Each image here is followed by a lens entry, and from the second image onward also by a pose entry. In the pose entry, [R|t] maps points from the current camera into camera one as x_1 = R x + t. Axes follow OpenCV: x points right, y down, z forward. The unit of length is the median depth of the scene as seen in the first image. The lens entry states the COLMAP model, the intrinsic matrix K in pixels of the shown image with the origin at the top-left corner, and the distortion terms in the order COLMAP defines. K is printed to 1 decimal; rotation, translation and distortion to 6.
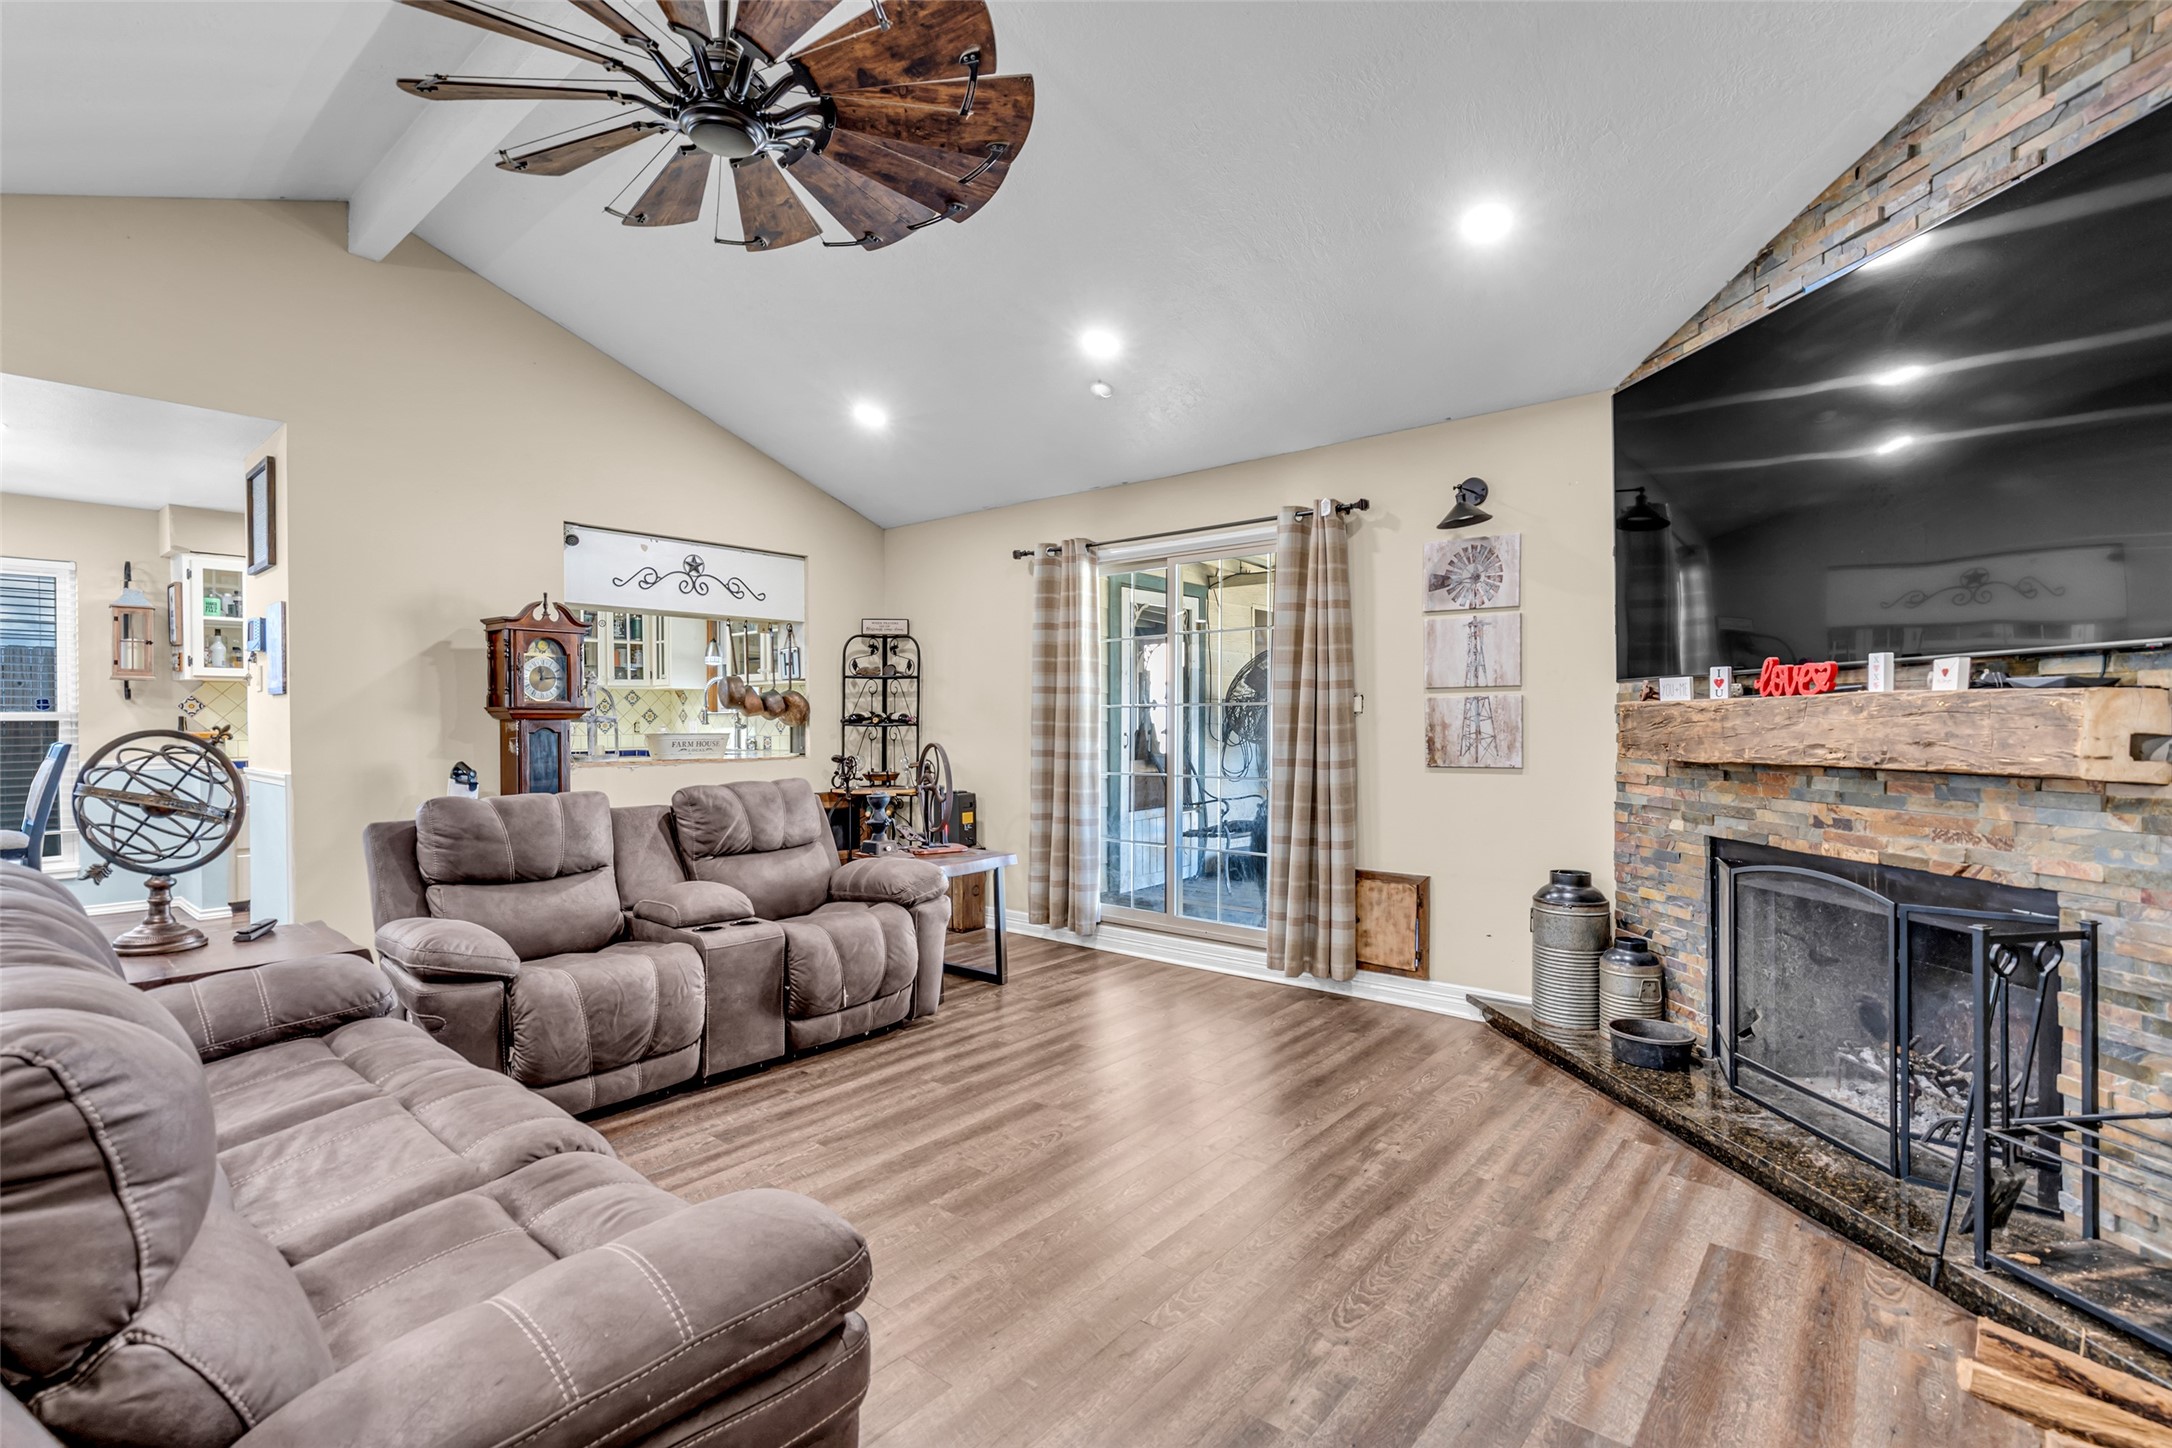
lens RADIAL K [[1004.2, 0, 1088.8], [0, 1004.2, 728.3], [0, 0, 1]] dist [-0.016878, 0.005123]
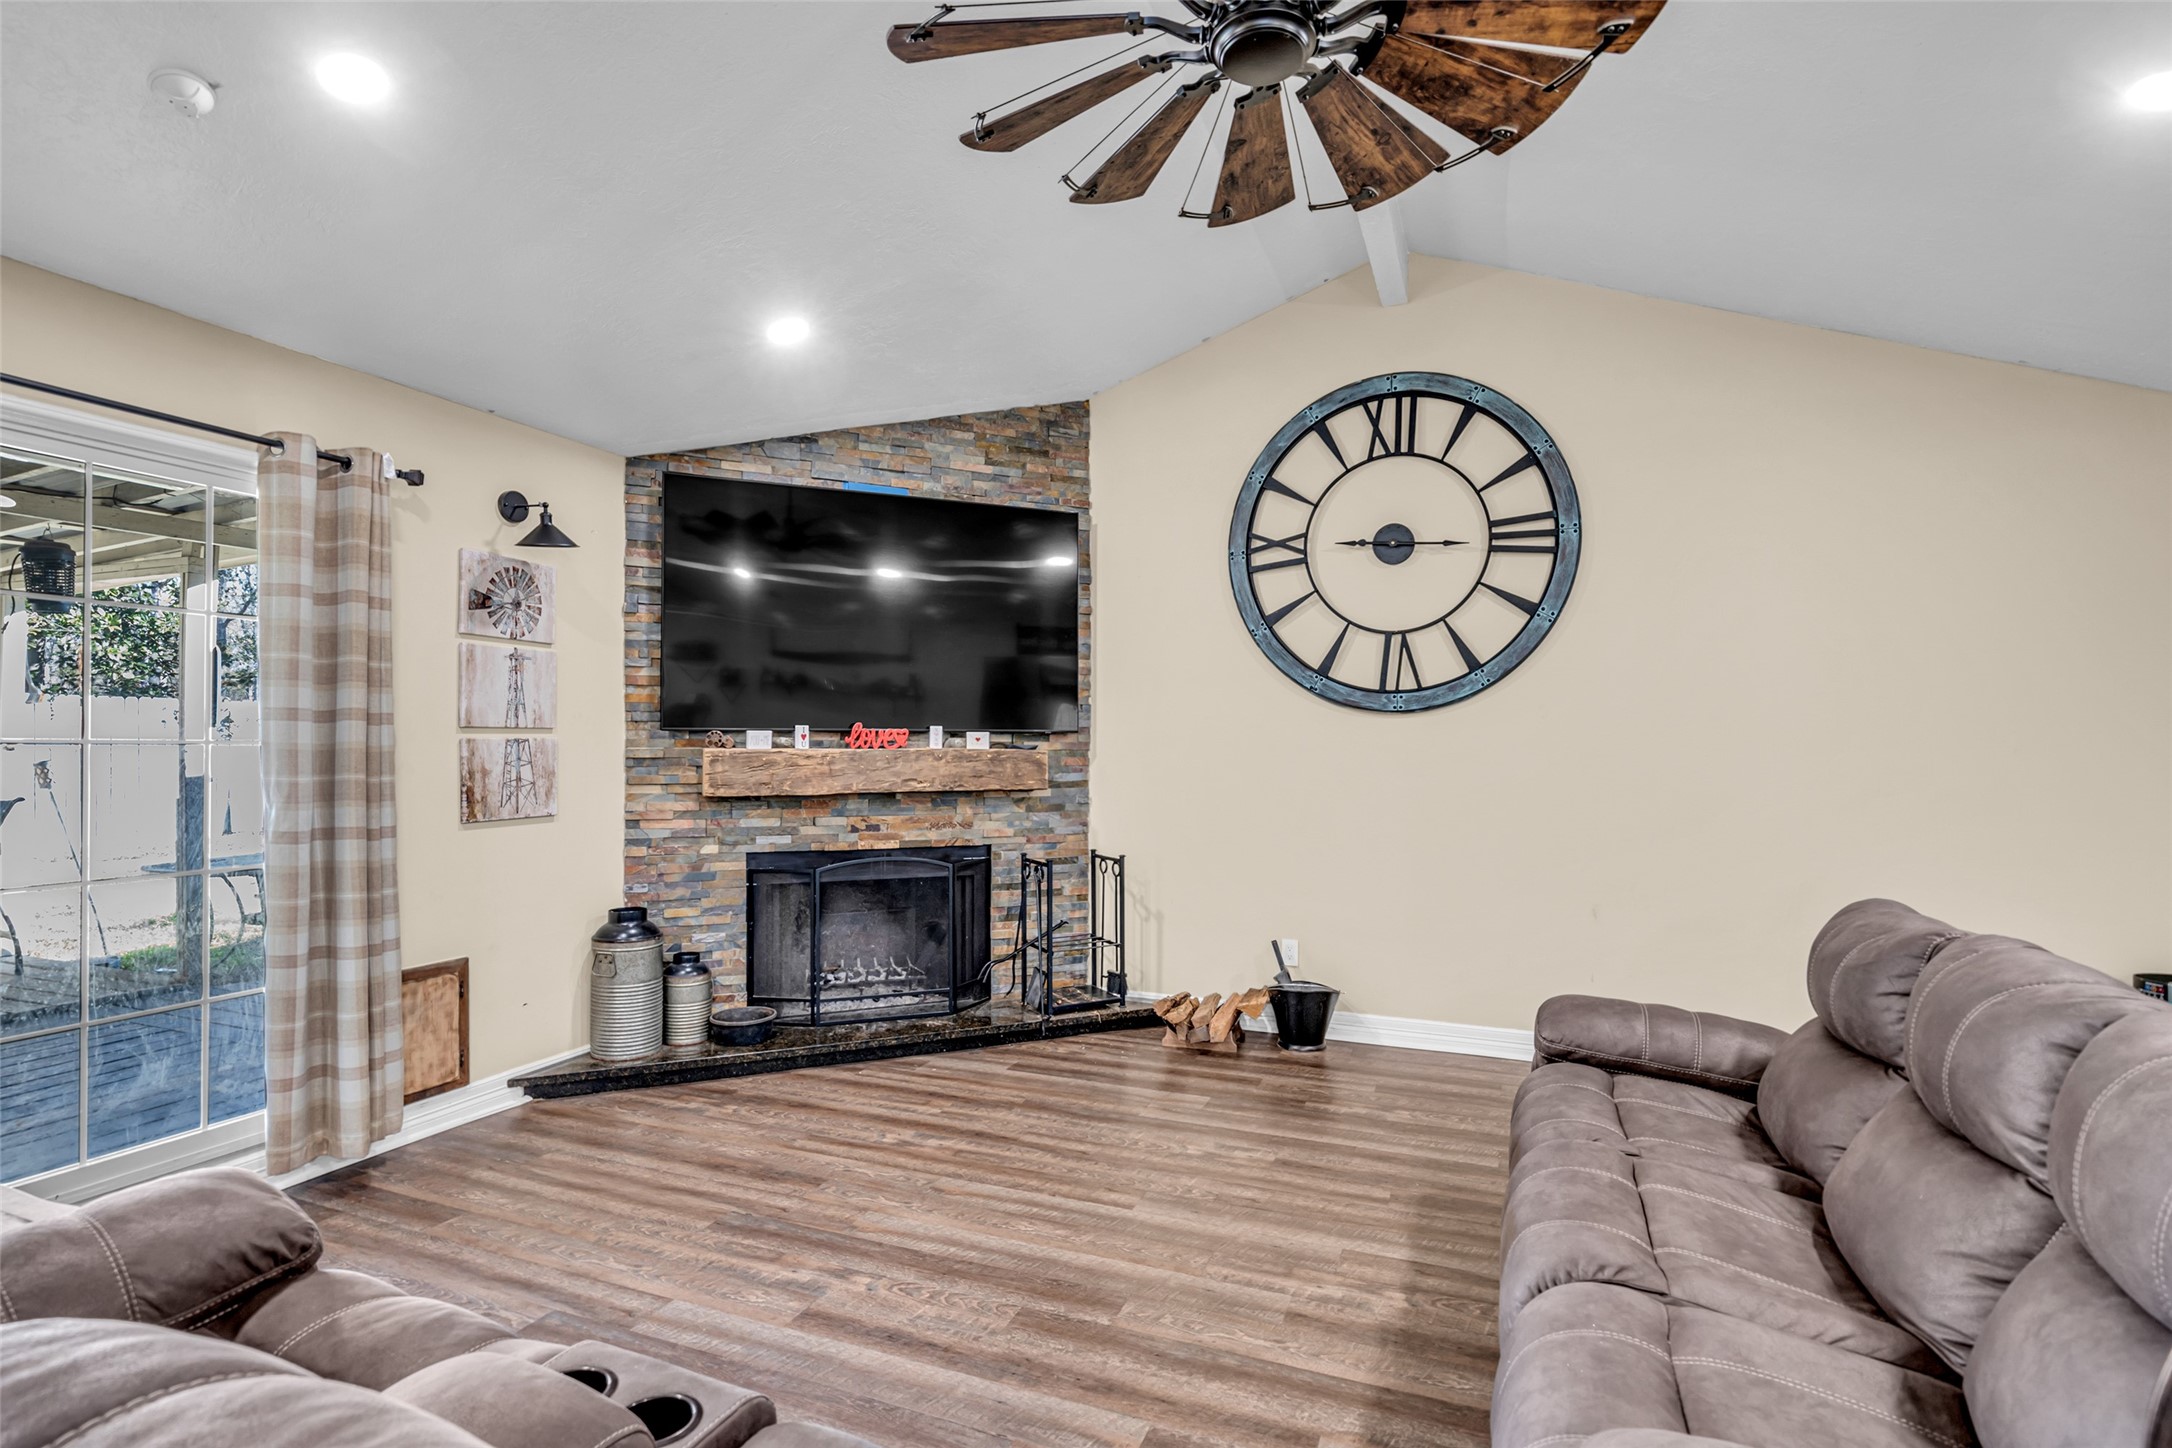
lens RADIAL K [[1032.3, 0, 1086.2], [0, 1032.3, 729.3], [0, 0, 1]] dist [-0.013180, 0.000510]
pose [[-0.308076, 0.012252, 0.951283, -0.760209], [0.000257, 0.999918, -0.012795, -0.033755], [-0.951362, -0.003698, -0.308054, 0.959394]]
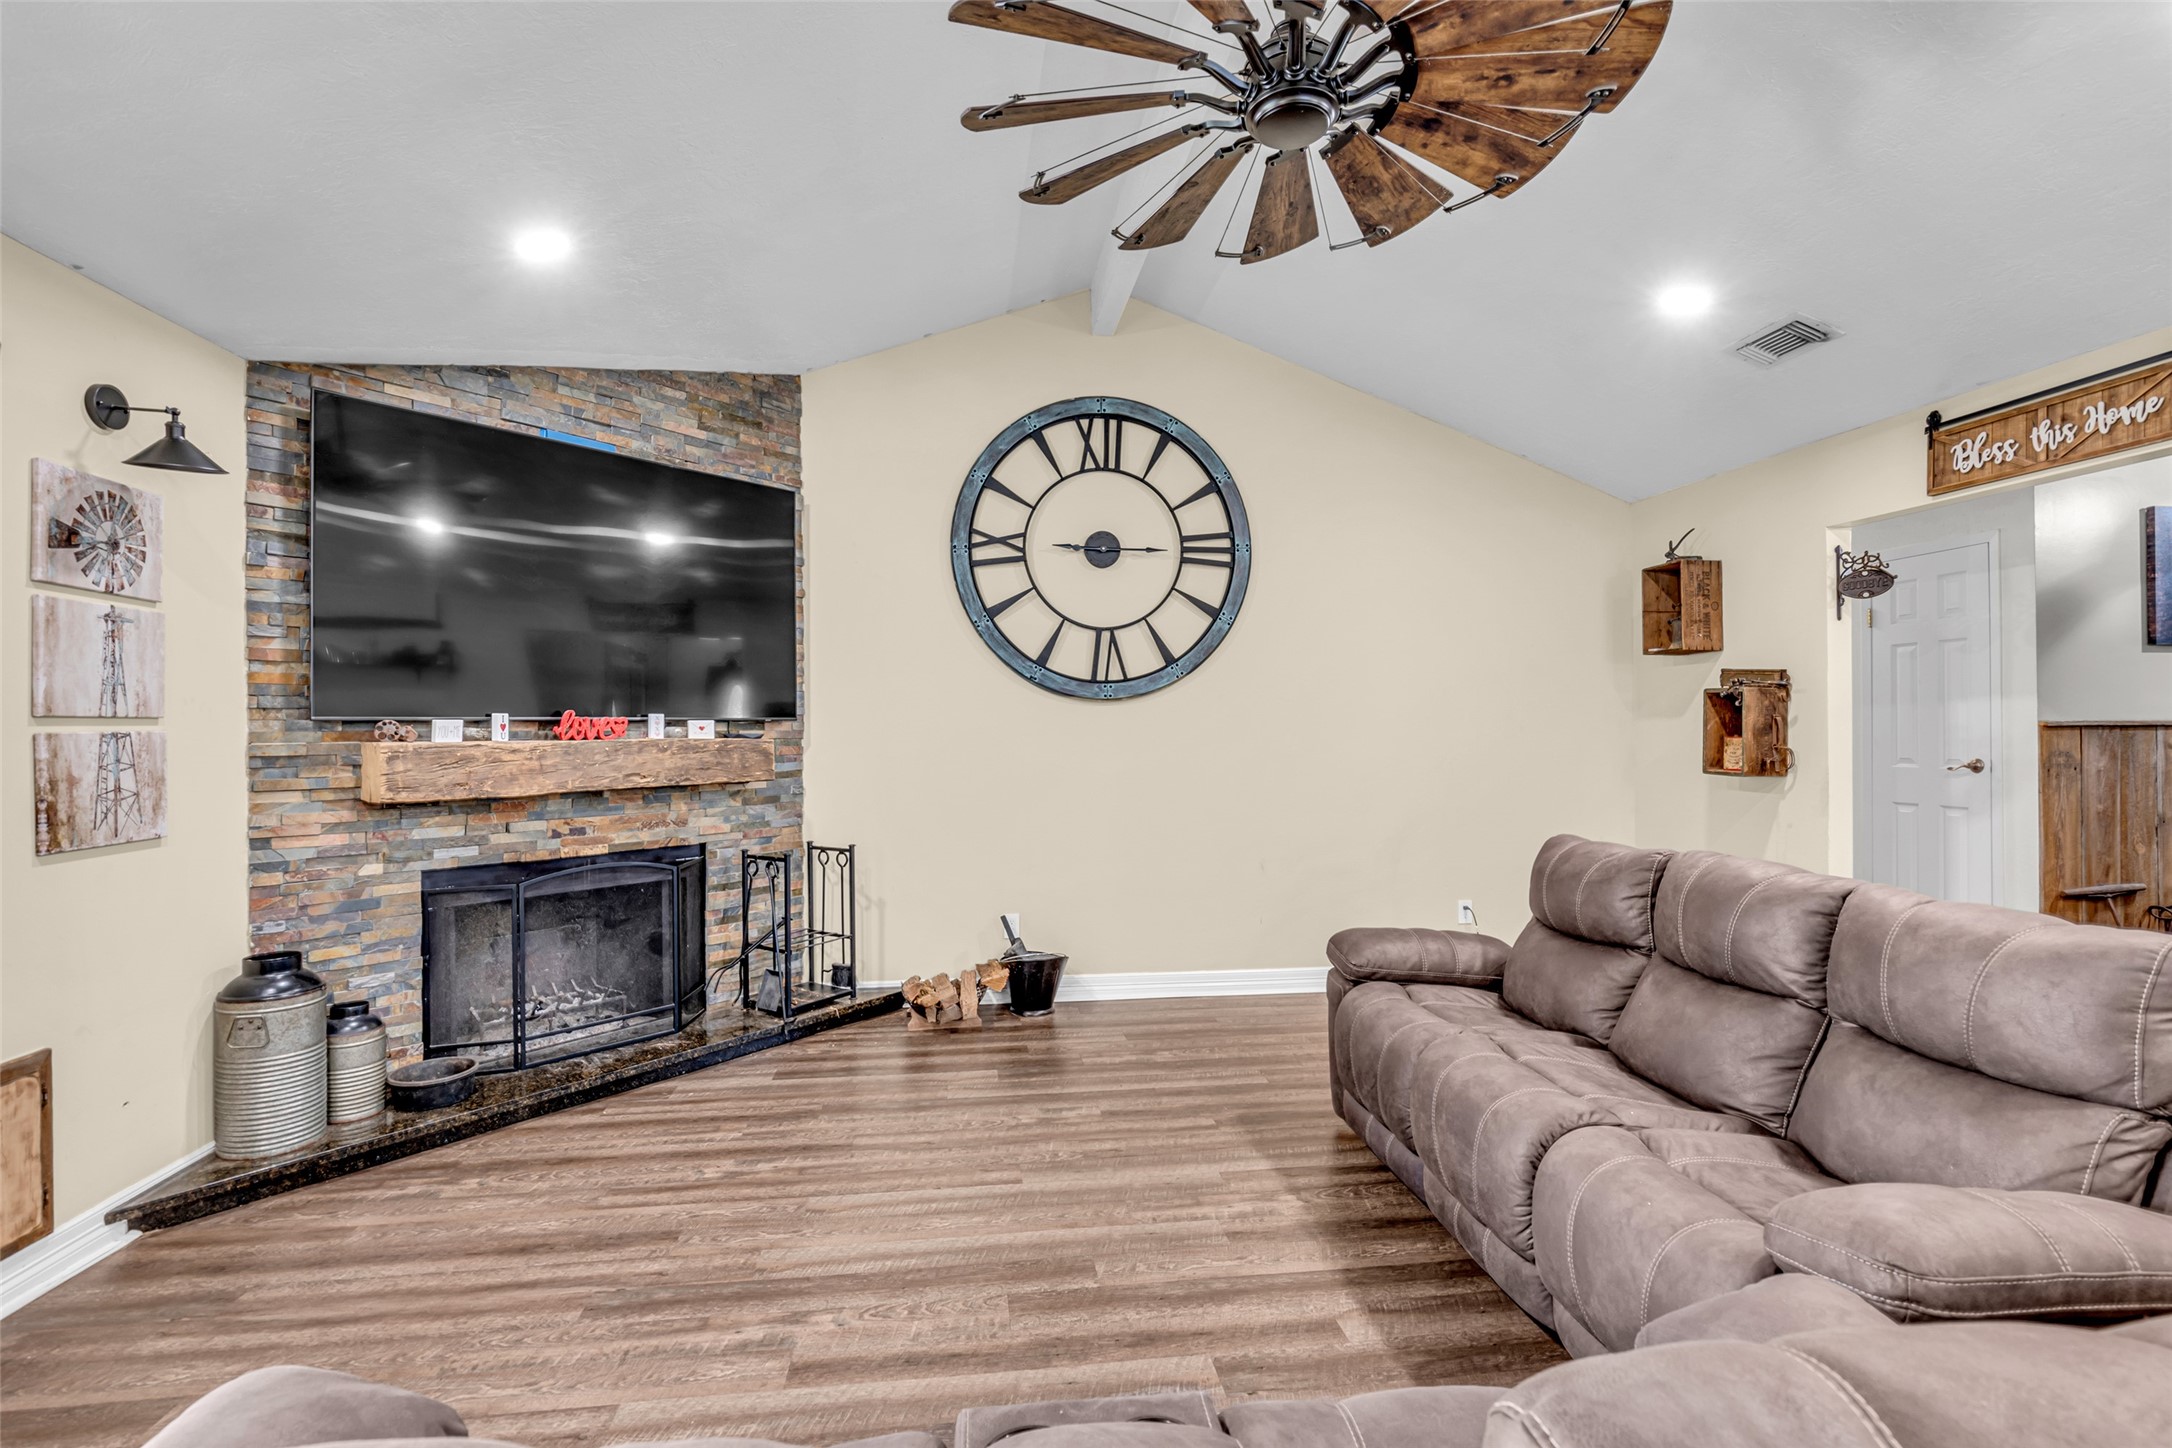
lens RADIAL K [[1004.2, 0, 1081.3], [0, 1004.2, 714.3], [0, 0, 1]] dist [-0.016878, 0.005123]
pose [[-0.727446, 0.017083, 0.685952, -0.584664], [0.010945, 0.999852, -0.013293, -0.033879], [-0.686078, -0.002162, -0.727525, 1.242589]]
